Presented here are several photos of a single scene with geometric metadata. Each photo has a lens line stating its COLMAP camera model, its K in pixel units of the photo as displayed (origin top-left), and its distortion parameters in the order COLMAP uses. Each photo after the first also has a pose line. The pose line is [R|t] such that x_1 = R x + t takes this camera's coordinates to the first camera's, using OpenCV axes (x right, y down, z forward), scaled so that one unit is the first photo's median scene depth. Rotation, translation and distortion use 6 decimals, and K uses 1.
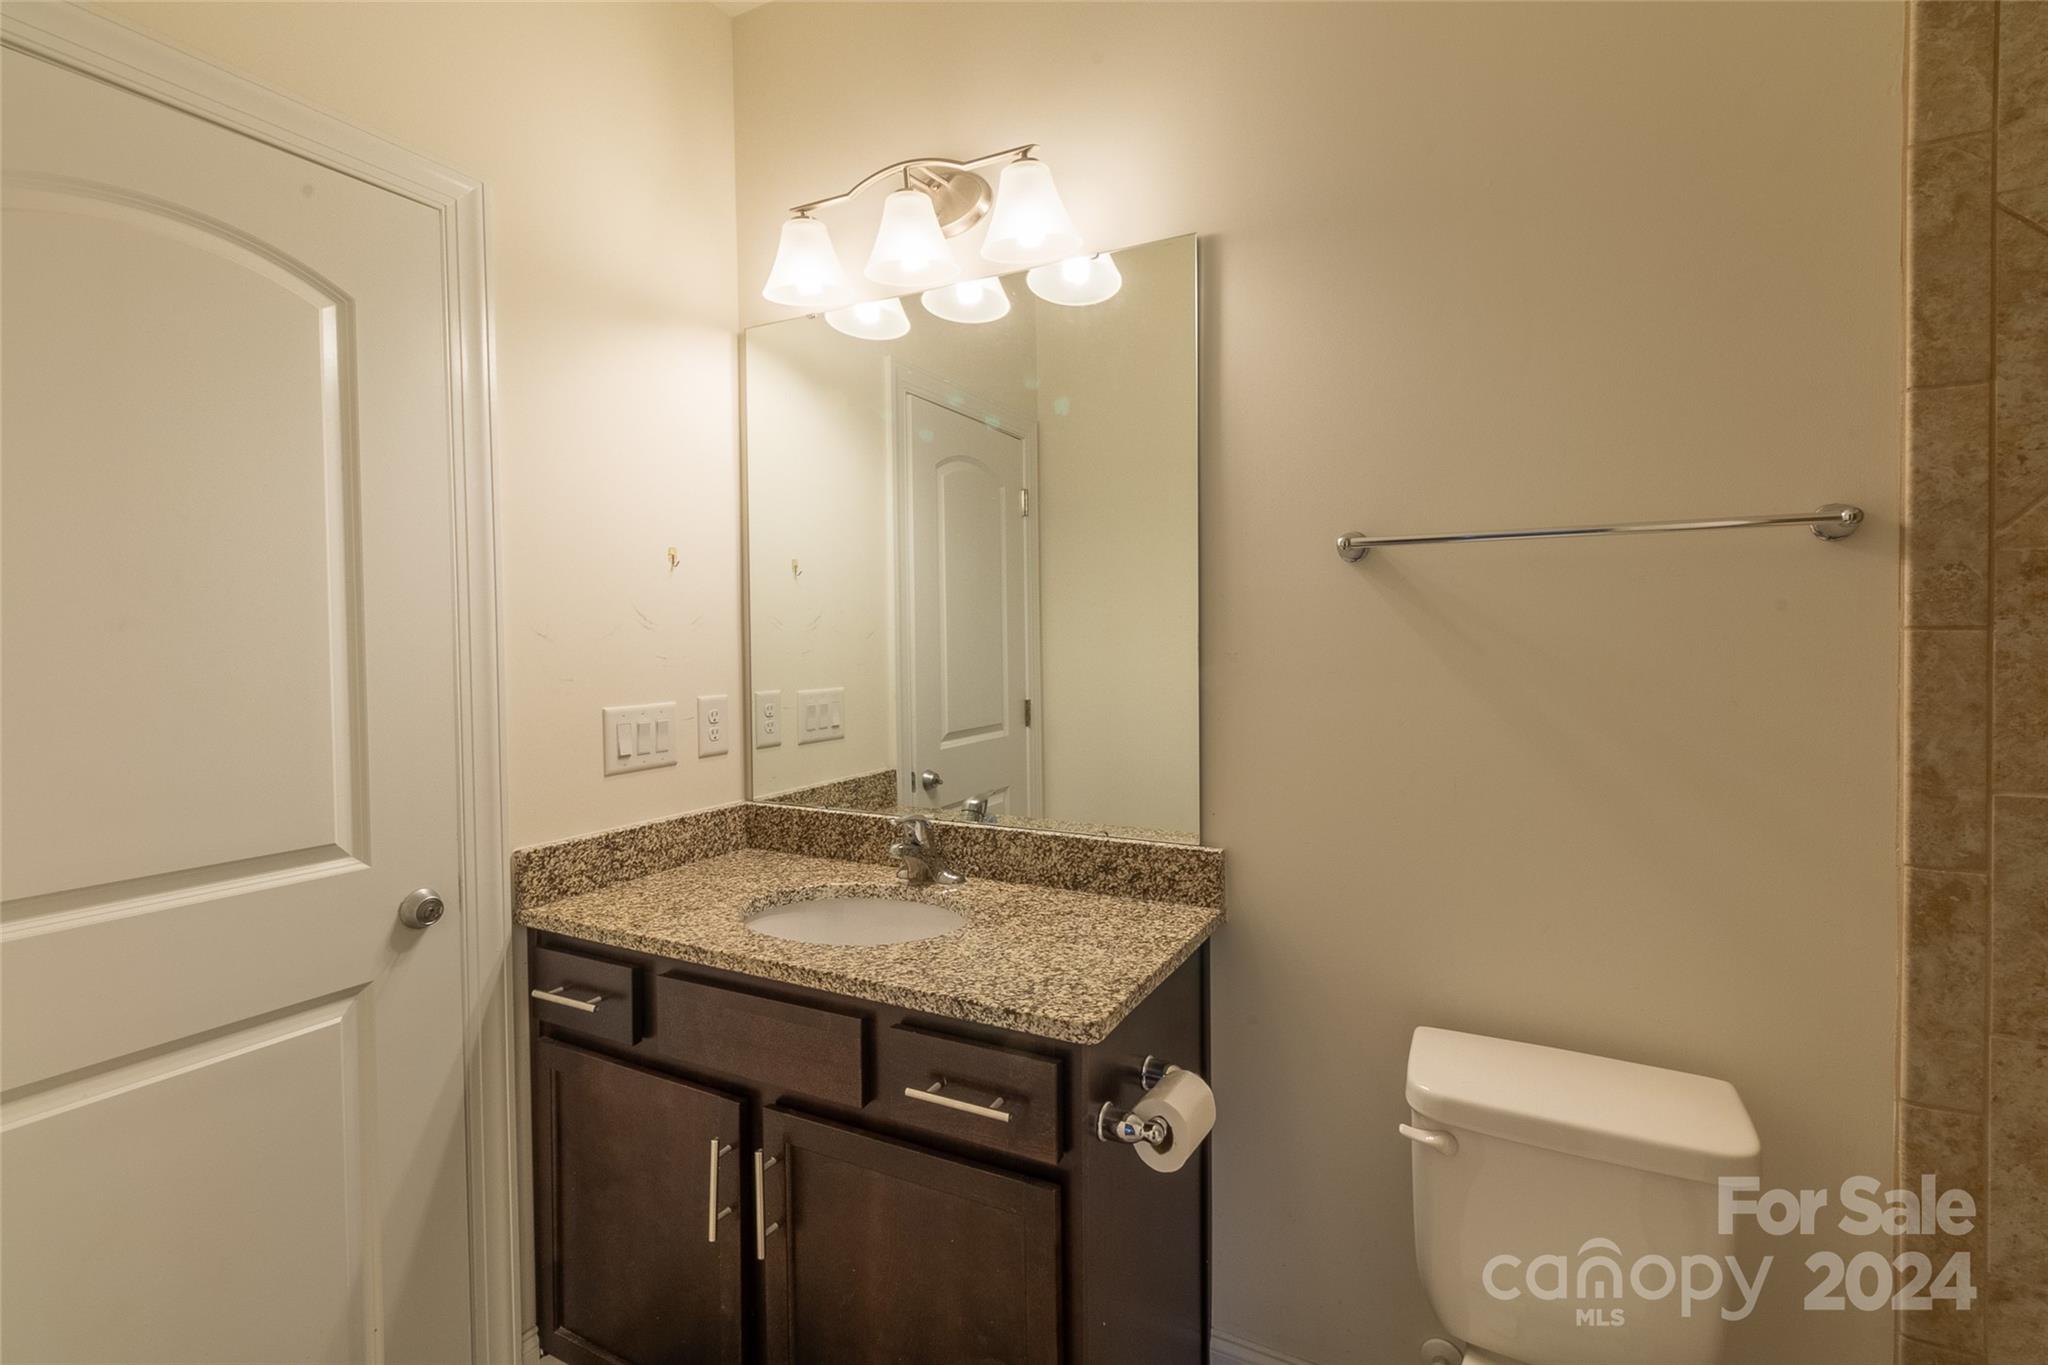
lens RADIAL K [[943.3, 0, 1026.1], [0, 943.3, 653.3], [0, 0, 1]] dist [0.003770, 0.000848]
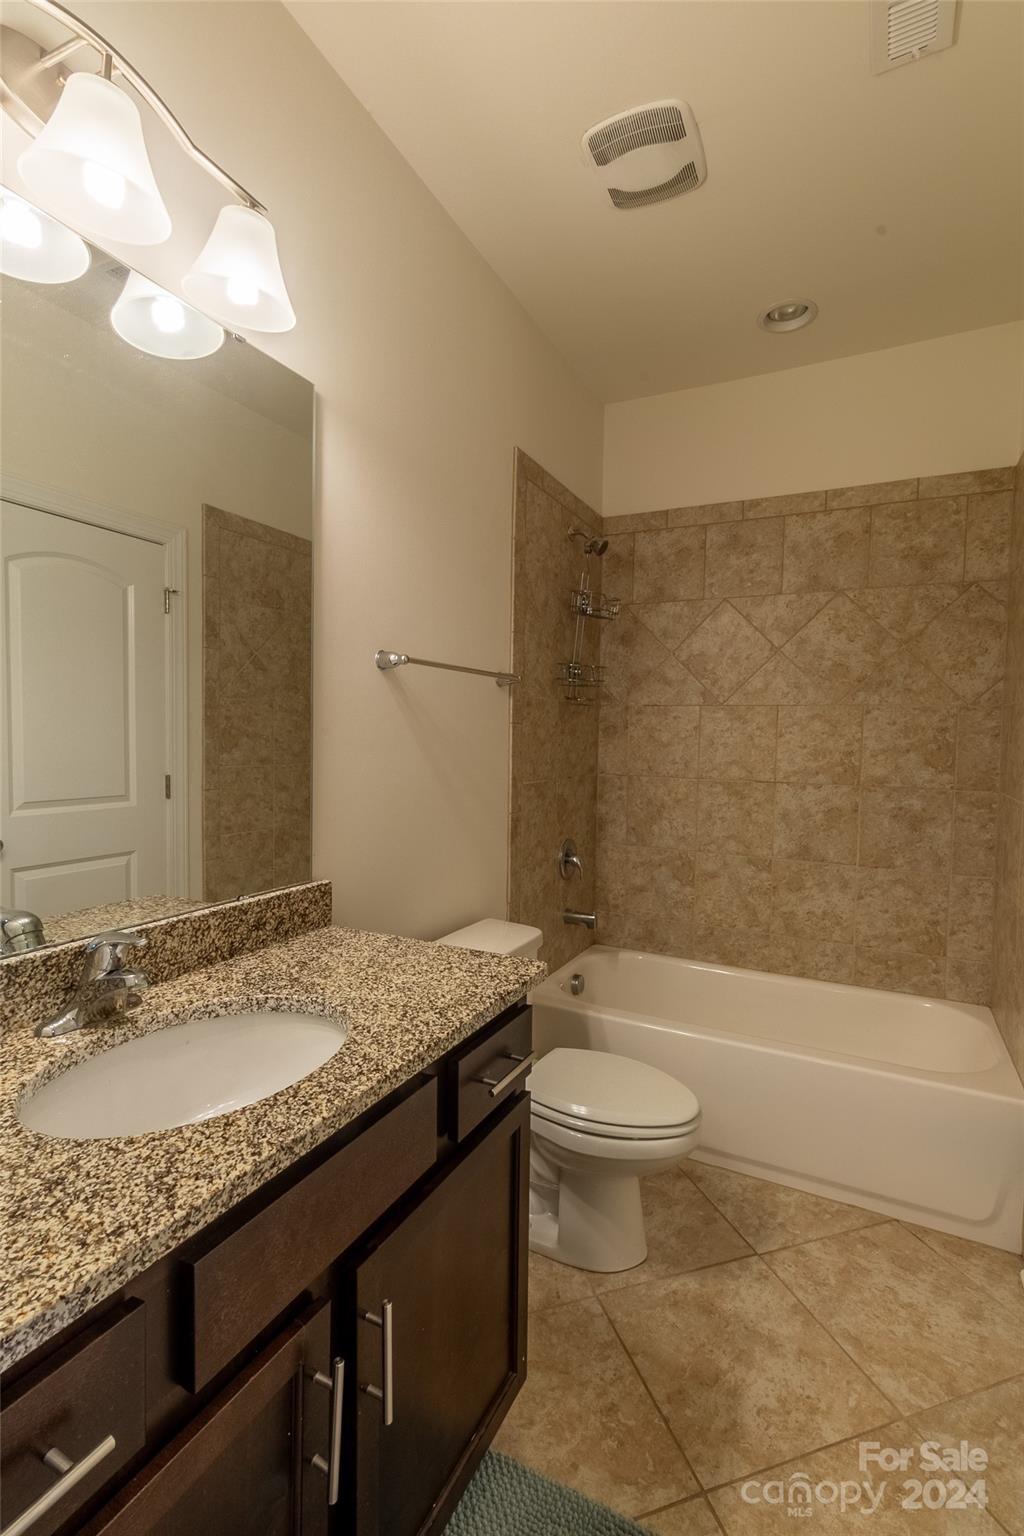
lens RADIAL K [[707.5, 0, 519.6], [0, 707.5, 770.3], [0, 0, 1]] dist [0.003770, 0.000848]
pose [[-0.018067, -0.040488, 0.999017, -0.821130], [0.001796, 0.999177, 0.040527, 0.019928], [-0.999835, 0.002527, -0.017980, 0.808901]]
